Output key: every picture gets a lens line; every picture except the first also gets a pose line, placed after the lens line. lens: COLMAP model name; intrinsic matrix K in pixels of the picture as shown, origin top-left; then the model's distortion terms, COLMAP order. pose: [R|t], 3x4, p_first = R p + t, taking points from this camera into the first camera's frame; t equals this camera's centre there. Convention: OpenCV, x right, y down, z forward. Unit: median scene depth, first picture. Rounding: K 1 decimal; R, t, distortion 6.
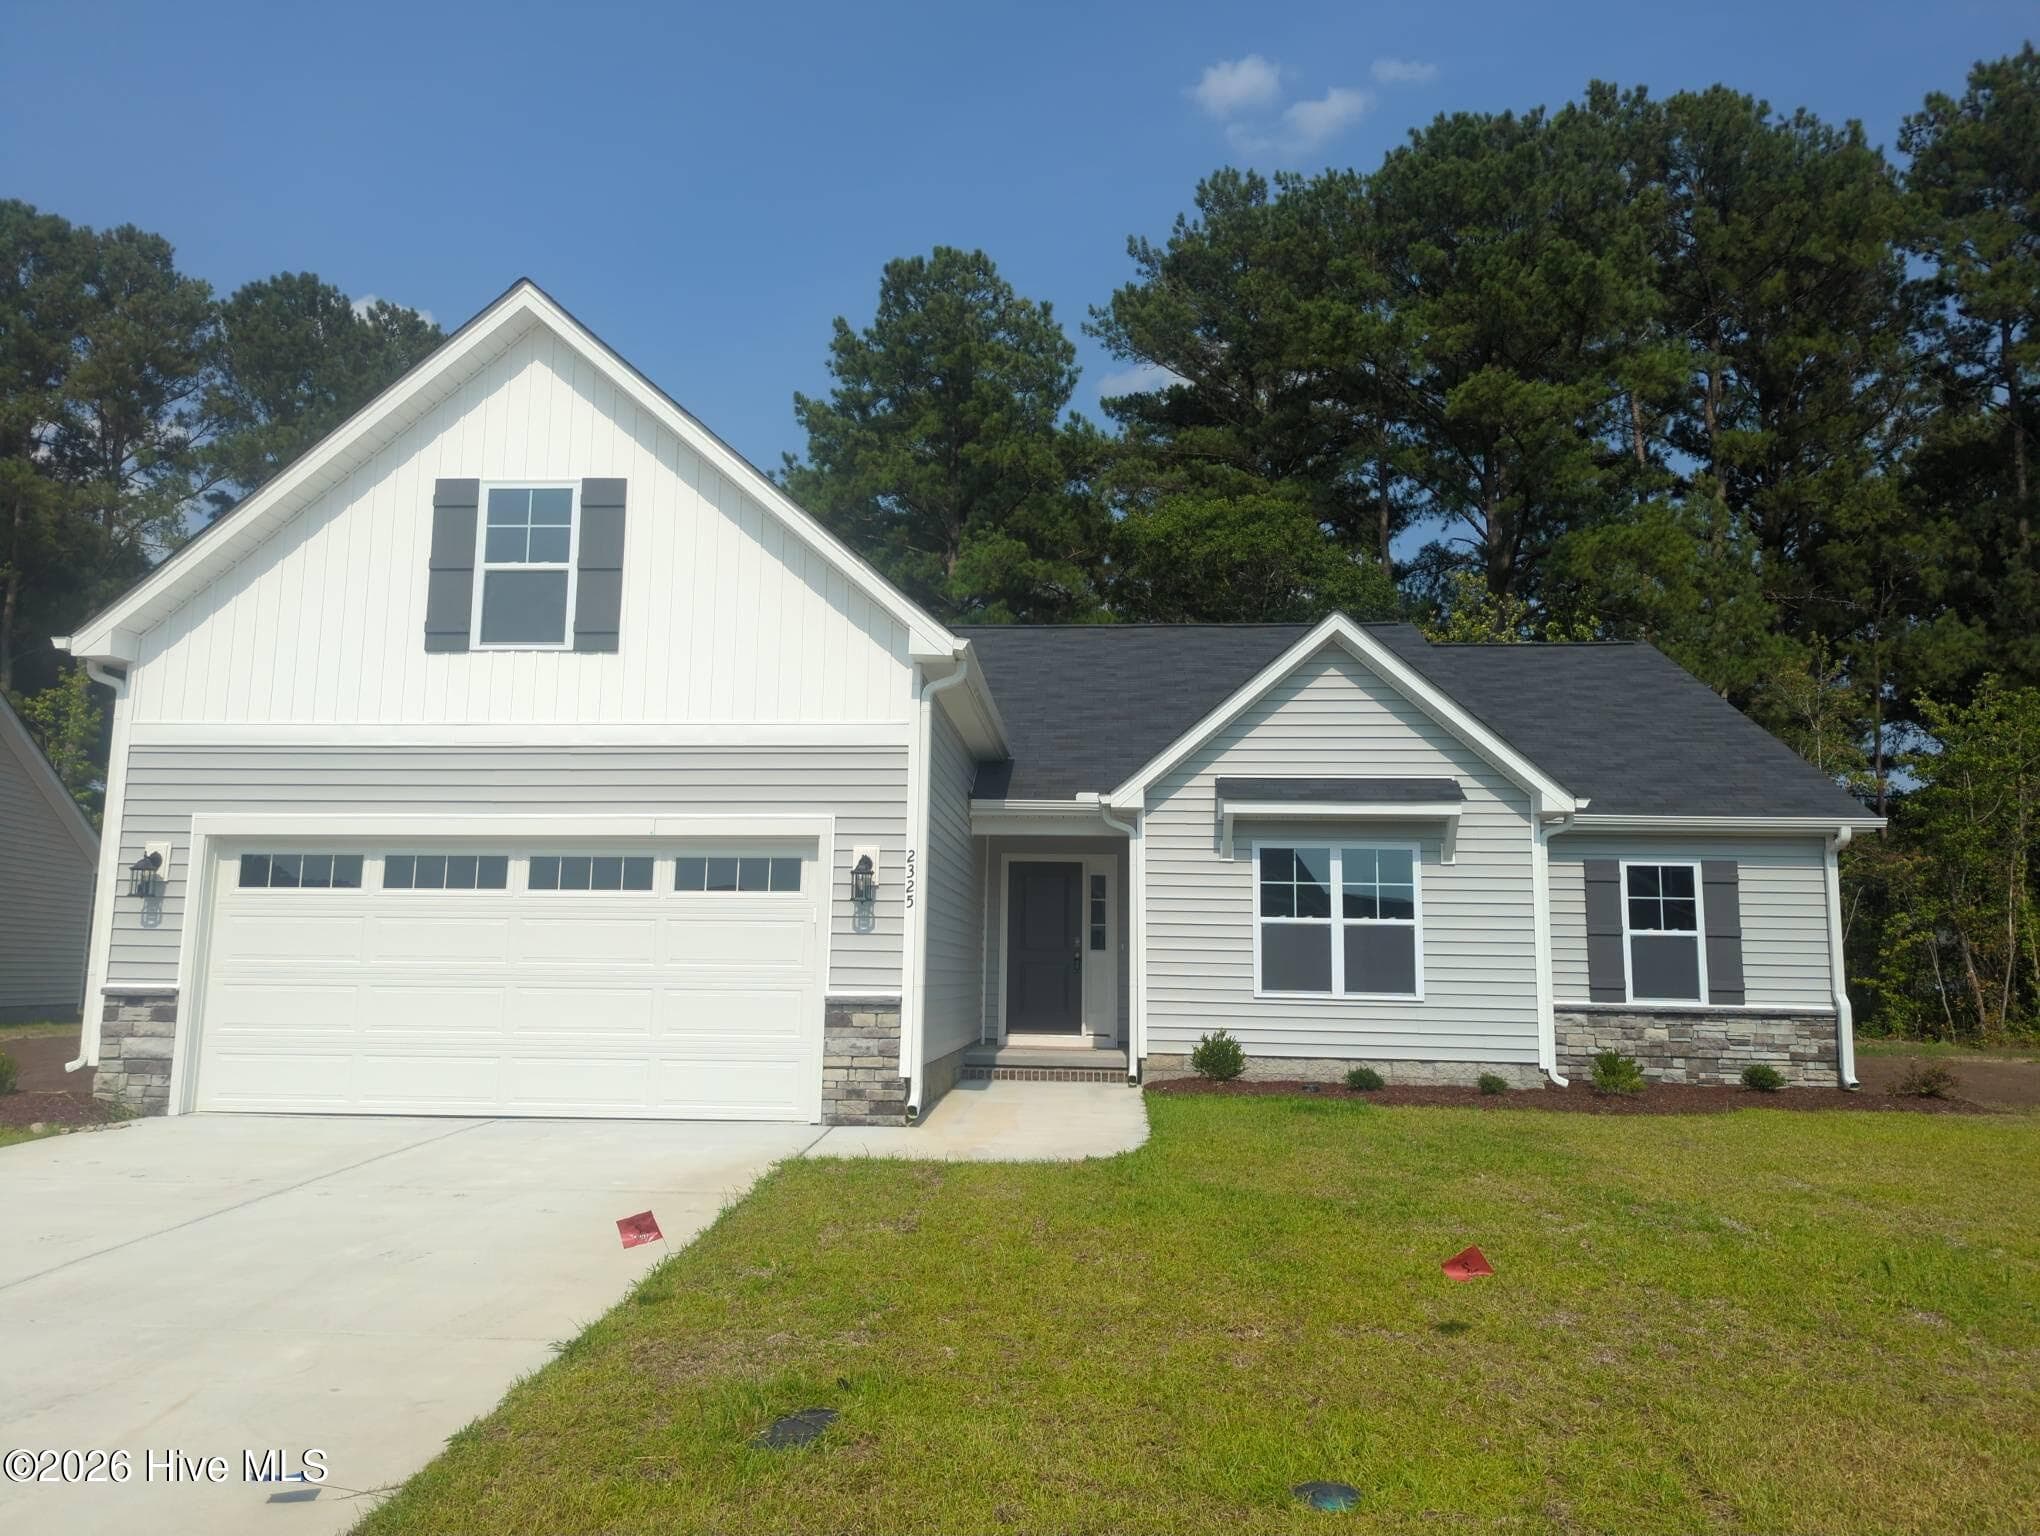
lens RADIAL K [[1298.5, 0, 1001.3], [0, 1298.5, 778.4], [0, 0, 1]] dist [0.038534, -0.024455]
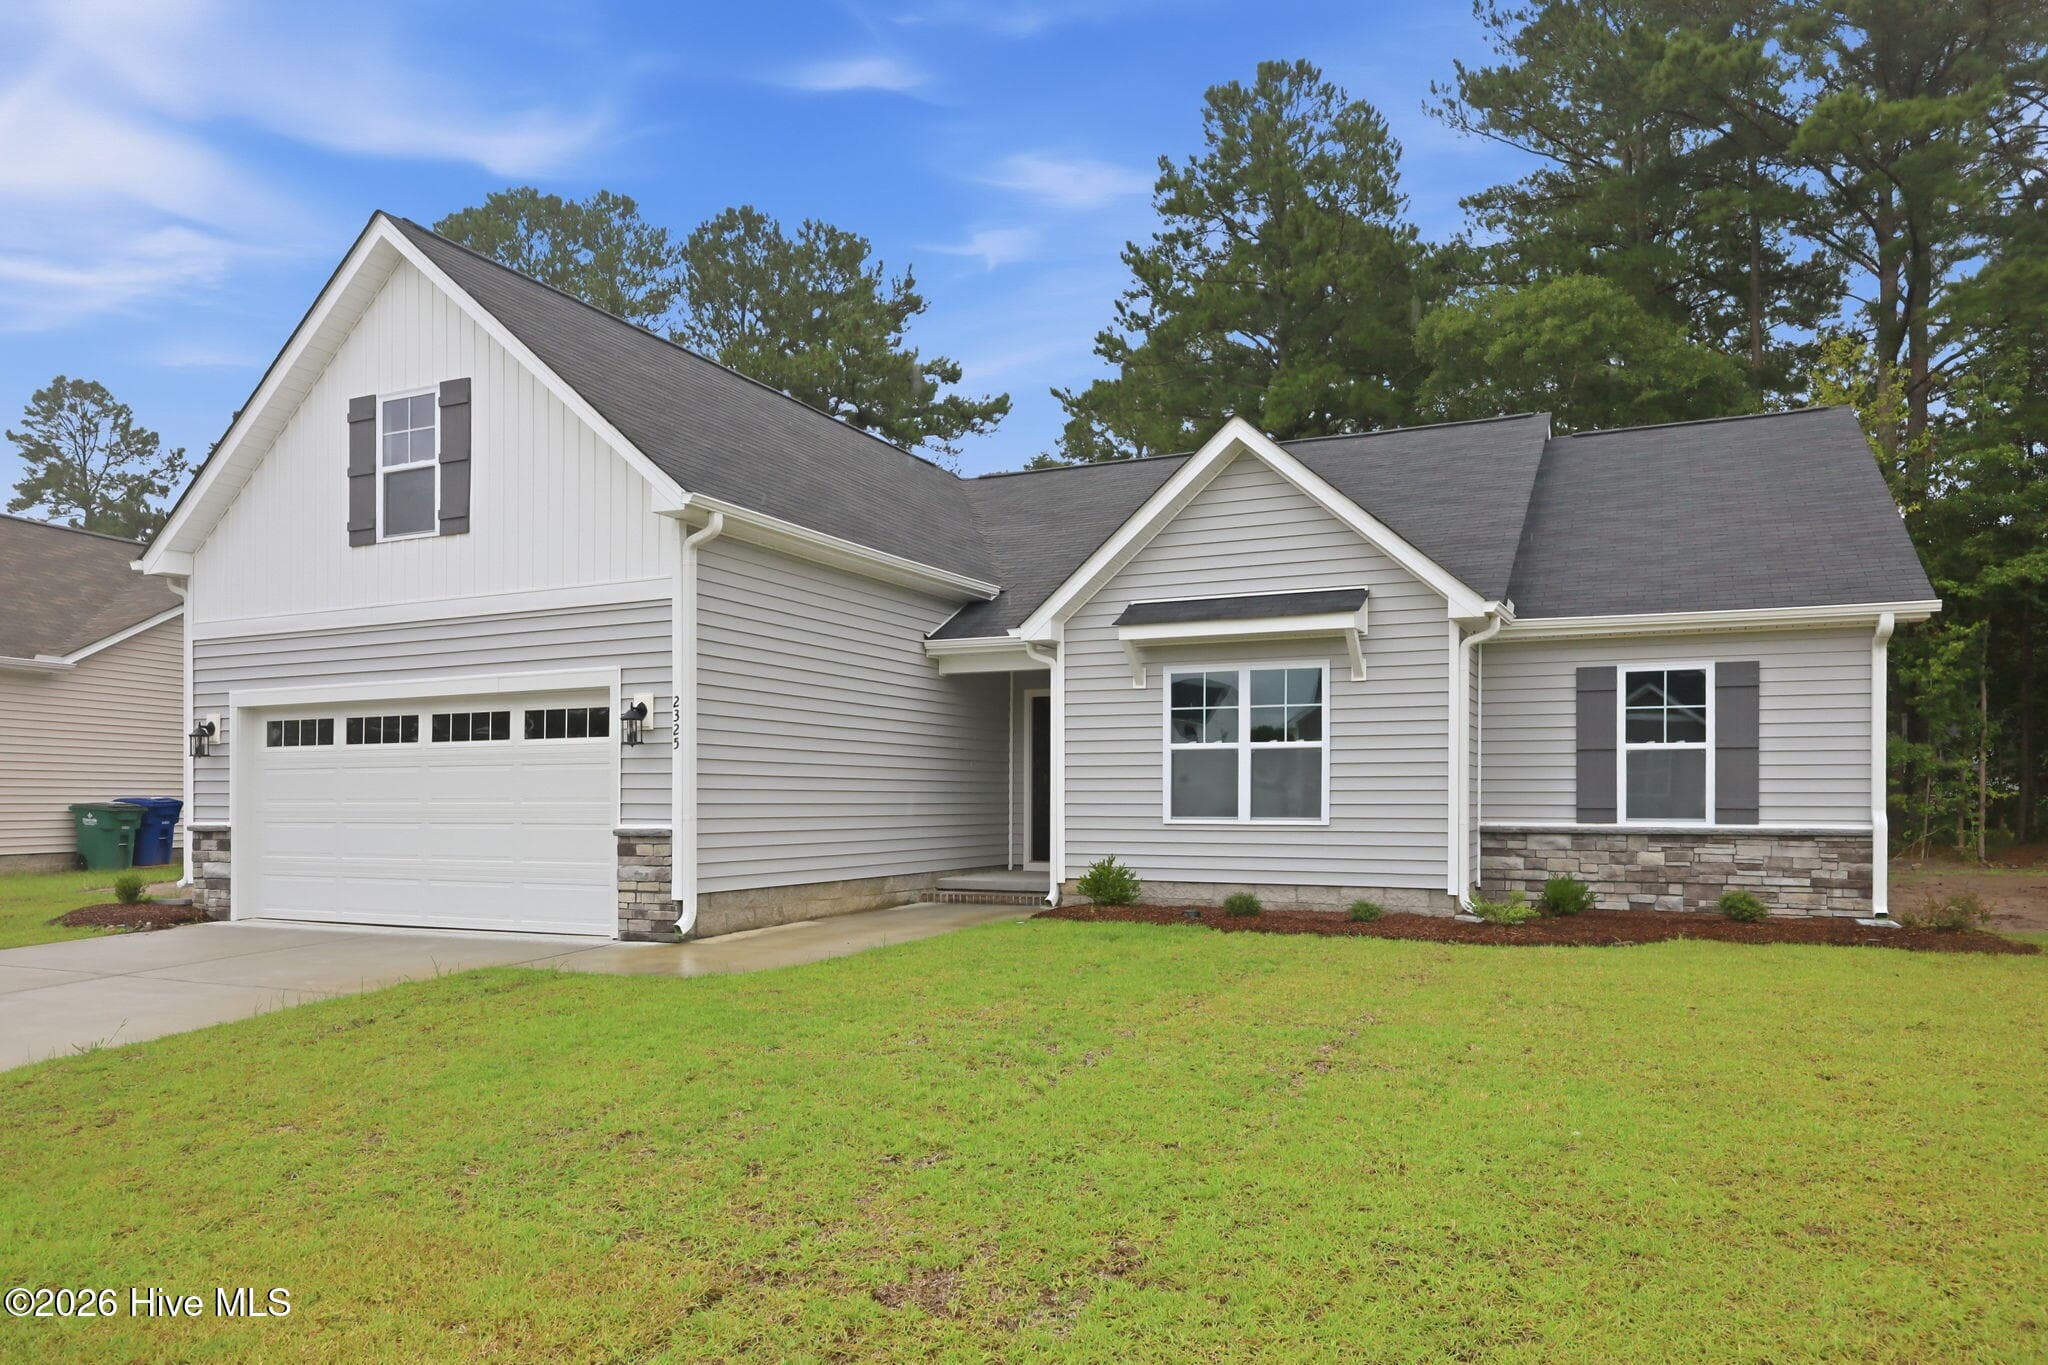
lens RADIAL K [[1229.1, 0, 1070.3], [0, 1229.1, 771.3], [0, 0, 1]] dist [-0.006174, -0.001911]
pose [[0.946414, -0.024117, -0.322053, 0.422821], [0.063646, 0.991580, 0.112779, 0.017168], [0.316621, -0.127233, 0.939980, 0.097843]]
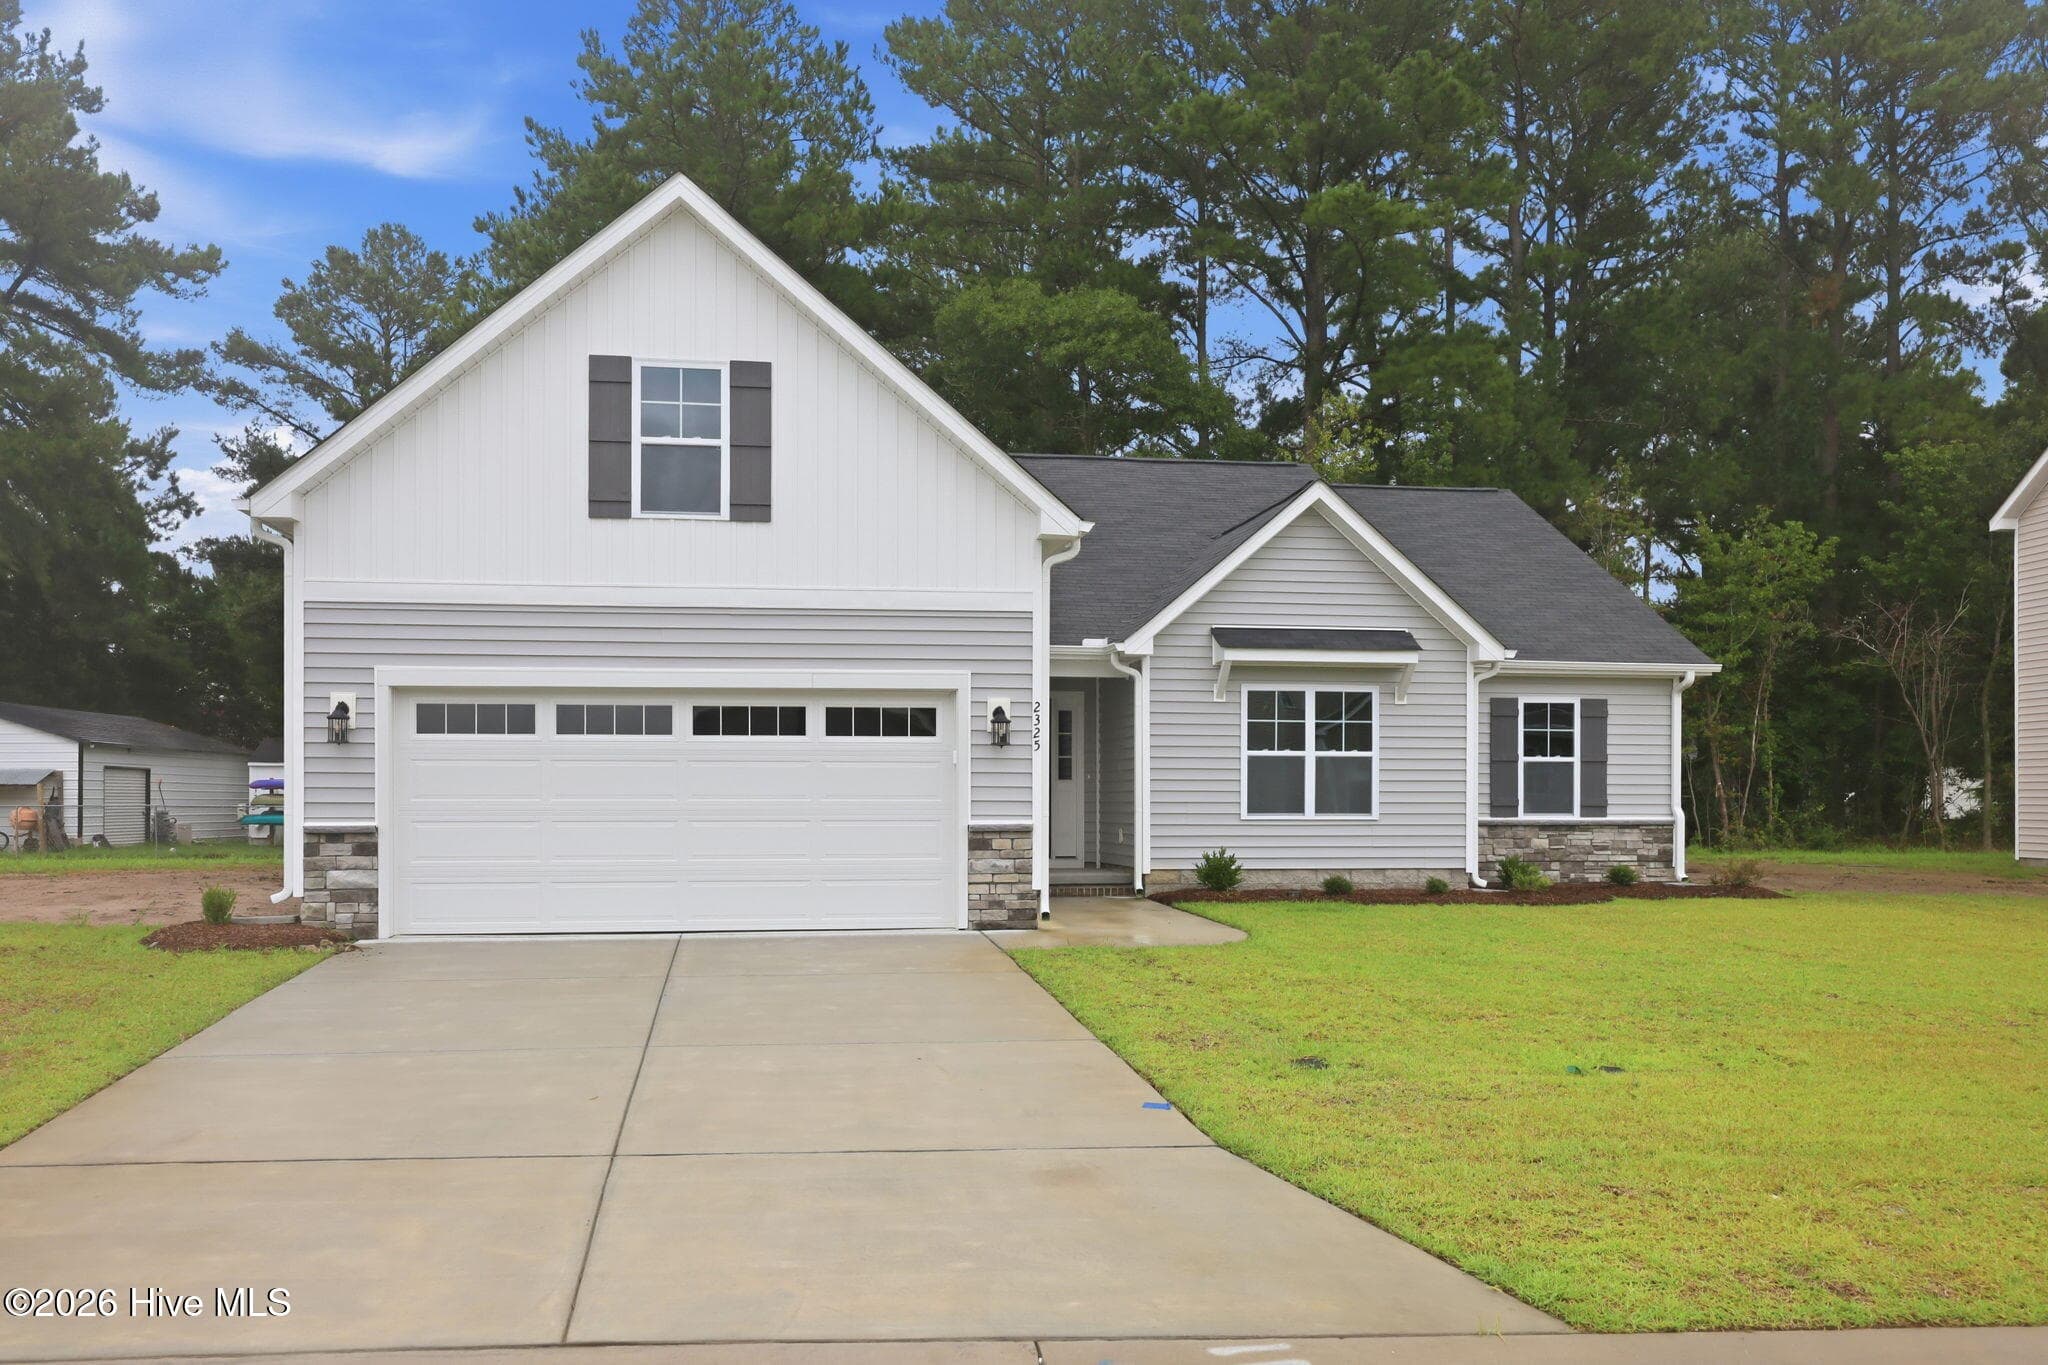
lens RADIAL K [[1512.2, 0, 990.3], [0, 1512.2, 758.5], [0, 0, 1]] dist [-0.010400, 0.009636]
pose [[0.979402, -0.008907, 0.201724, -0.288016], [-0.016019, 0.992450, 0.121598, -0.044338], [-0.201284, -0.122325, 0.971865, -0.246923]]
